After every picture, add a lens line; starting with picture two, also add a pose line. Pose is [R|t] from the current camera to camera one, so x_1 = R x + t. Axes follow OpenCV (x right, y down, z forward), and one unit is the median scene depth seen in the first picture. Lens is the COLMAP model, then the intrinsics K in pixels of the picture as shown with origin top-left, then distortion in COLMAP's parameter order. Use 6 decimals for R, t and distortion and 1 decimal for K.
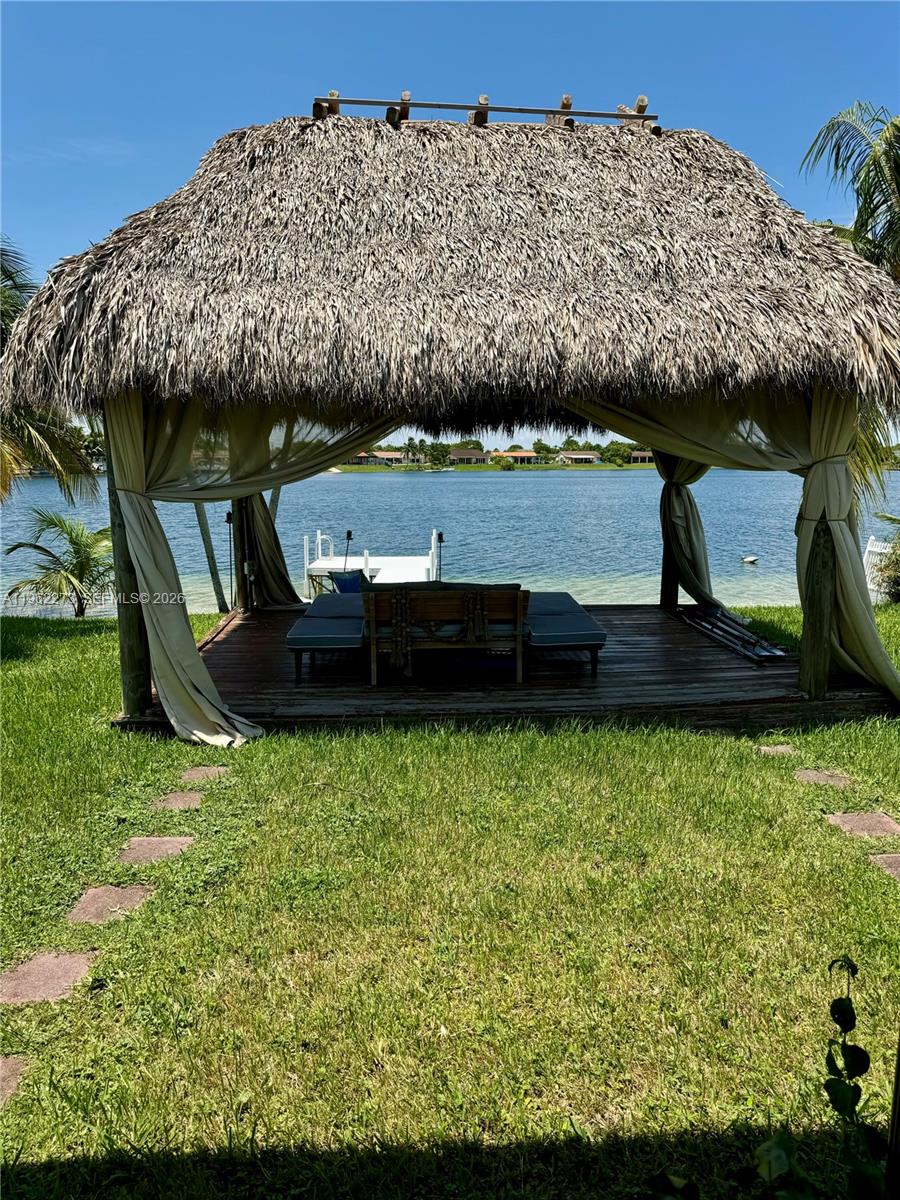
lens RADIAL K [[831.8, 0, 441.4], [0, 831.8, 596.7], [0, 0, 1]] dist [0.117449, -0.185568]
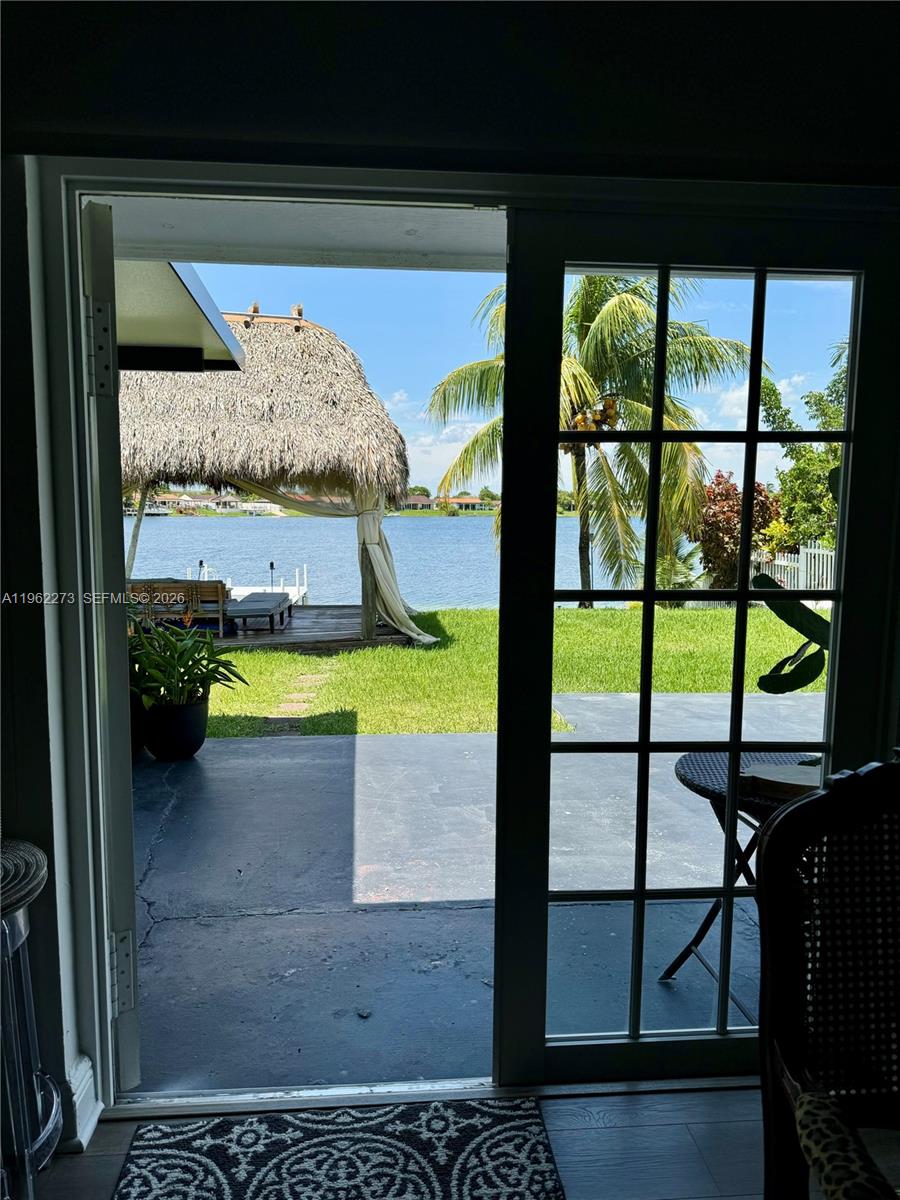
lens RADIAL K [[828.6, 0, 444.5], [0, 828.6, 606.5], [0, 0, 1]] dist [0.157578, -0.319782]
pose [[0.997953, 0.001076, 0.063941, 0.521130], [0.001585, 0.999135, -0.041562, 0.131150], [-0.063931, 0.041579, 0.997088, -0.889162]]
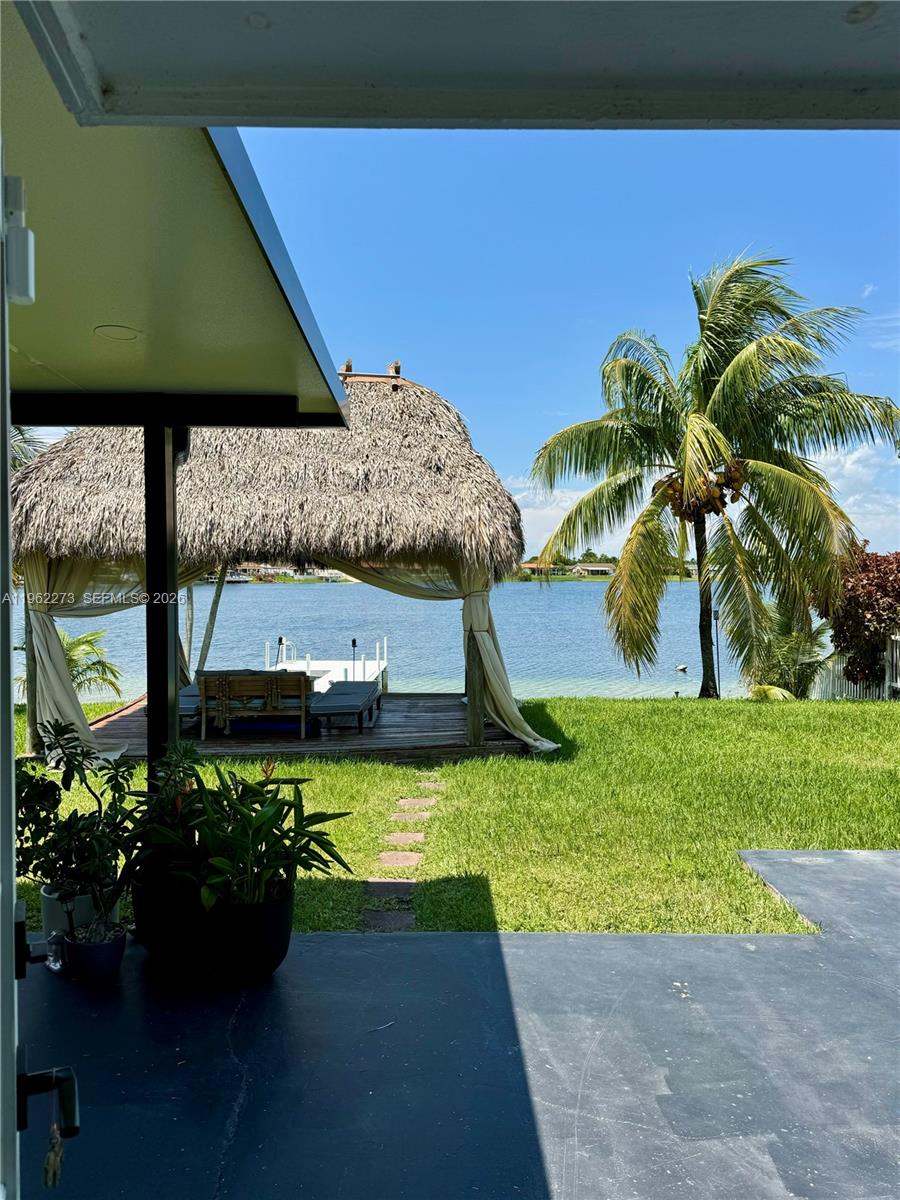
lens RADIAL K [[828.6, 0, 444.5], [0, 828.6, 606.5], [0, 0, 1]] dist [0.157578, -0.319782]
pose [[0.999747, 0.005149, -0.021897, 0.442029], [-0.007718, 0.992874, -0.118918, 0.051742], [0.021129, 0.119057, 0.992663, -0.582568]]
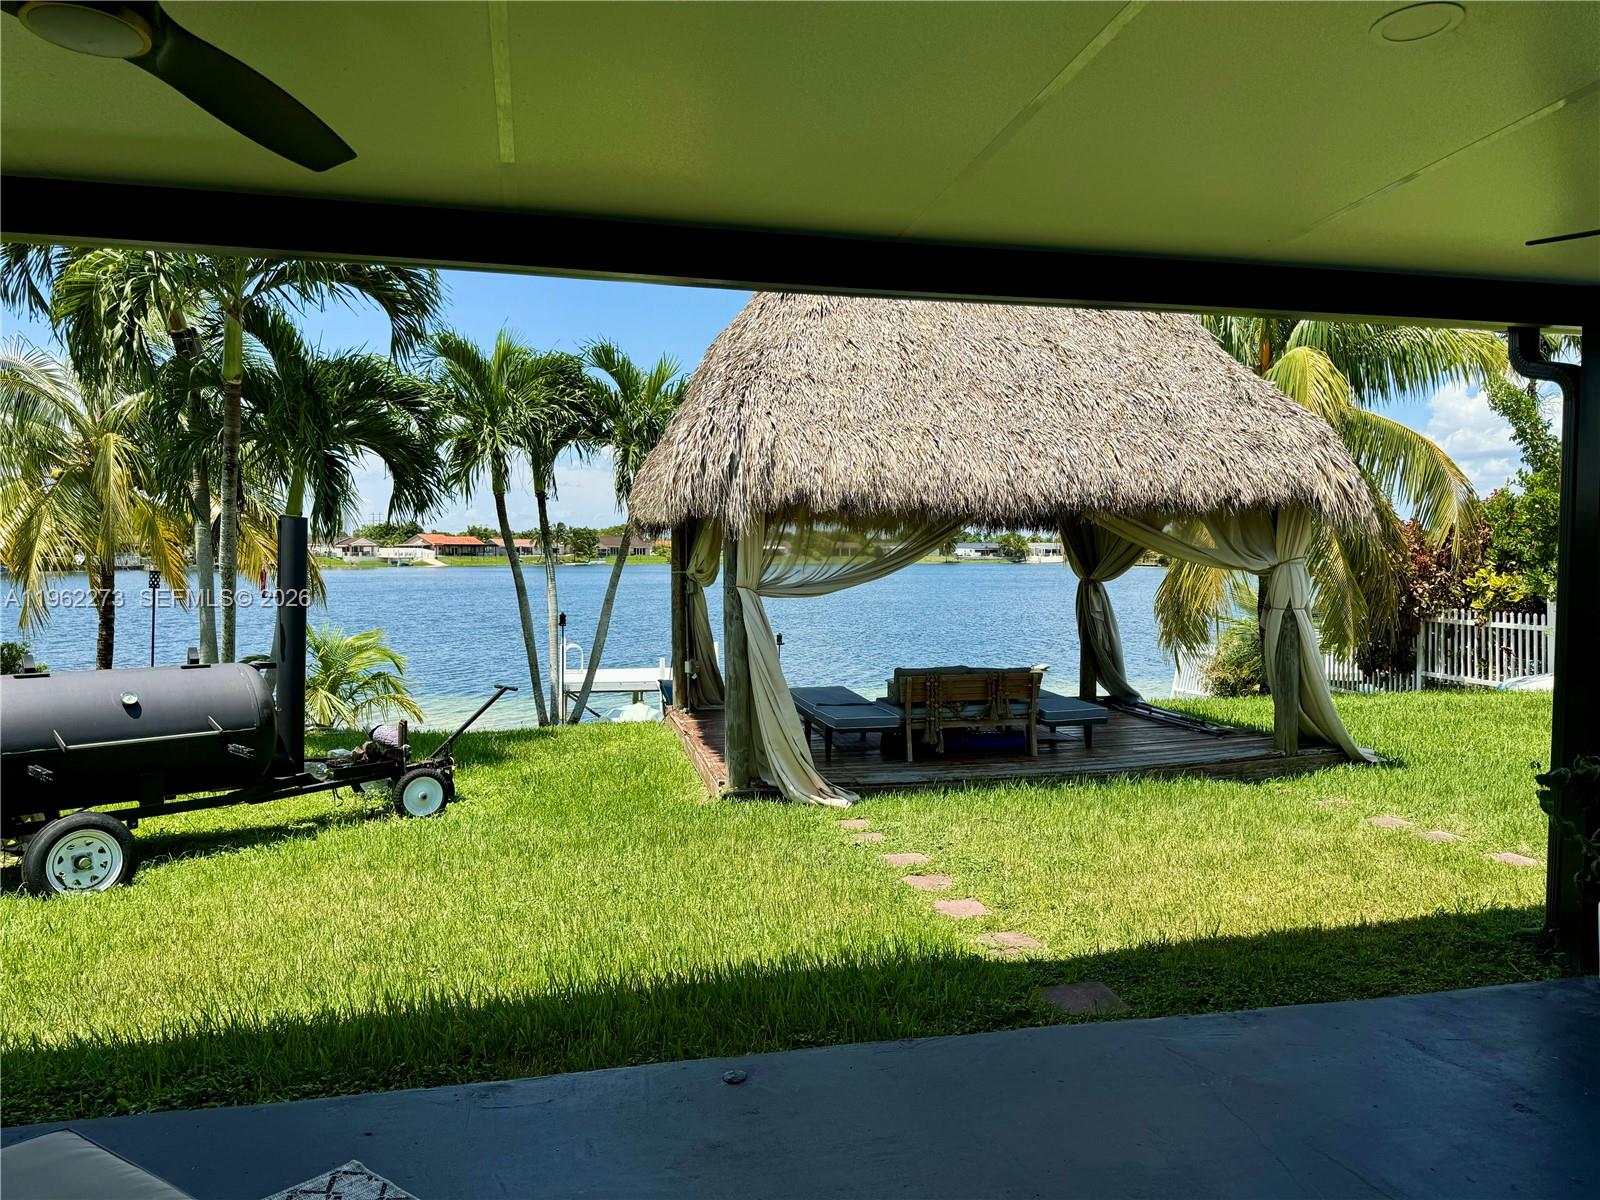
lens RADIAL K [[1104.8, 0, 800.0], [0, 1104.8, 600.0], [0, 0, 1]] dist [0.157578, -0.319782]
pose [[0.981358, -0.006607, 0.192076, -0.587179], [0.029077, 0.993008, -0.114407, 0.066685], [-0.189977, 0.117859, 0.974689, -0.492986]]
